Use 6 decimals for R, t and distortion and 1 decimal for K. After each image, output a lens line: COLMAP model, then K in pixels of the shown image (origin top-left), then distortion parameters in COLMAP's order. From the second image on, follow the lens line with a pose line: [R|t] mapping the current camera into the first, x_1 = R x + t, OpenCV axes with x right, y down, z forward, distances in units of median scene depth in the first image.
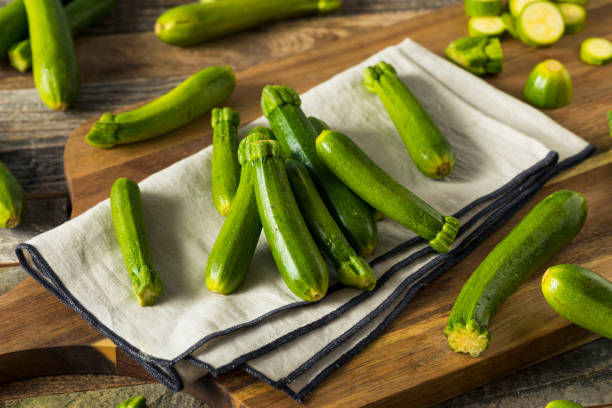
lens RADIAL K [[1979.3, 0, 317.6], [0, 1979.3, 202.7], [0, 0, 1]] dist [-0.029529, -0.174843]
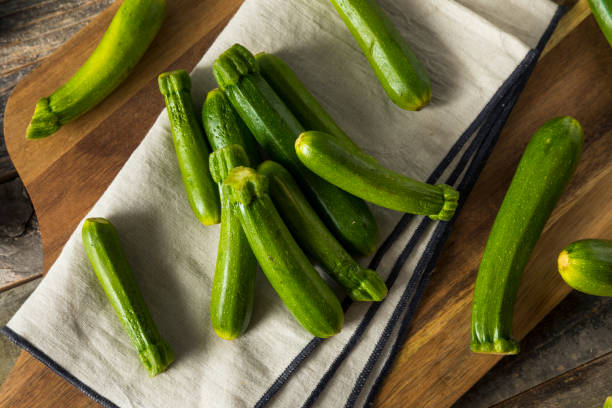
lens RADIAL K [[1051.6, 0, 306.0], [0, 1051.6, 204.0], [0, 0, 1]] dist [0.054770, 0.055383]
pose [[0.975834, -0.212438, 0.051170, -0.025953], [0.130724, 0.755197, 0.642331, -0.319647], [-0.175099, -0.620120, 0.764717, 0.629827]]
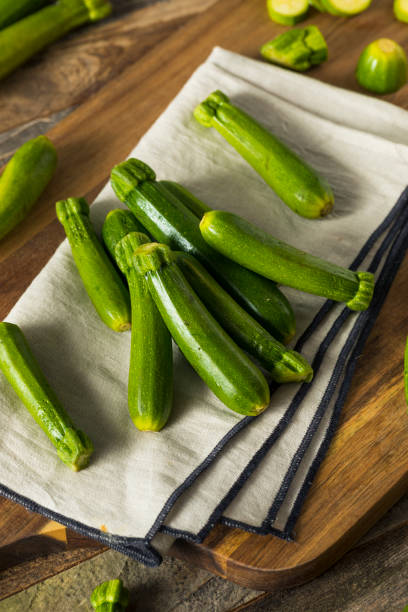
lens RADIAL K [[1886.0, 0, 204.0], [0, 1886.0, 306.0], [0, 0, 1]] dist [-0.024717, 0.722144]
pose [[0.950540, -0.262937, 0.165343, -0.150619], [0.219520, 0.945303, 0.241275, -0.204507], [-0.219739, -0.193046, 0.956268, 0.184719]]
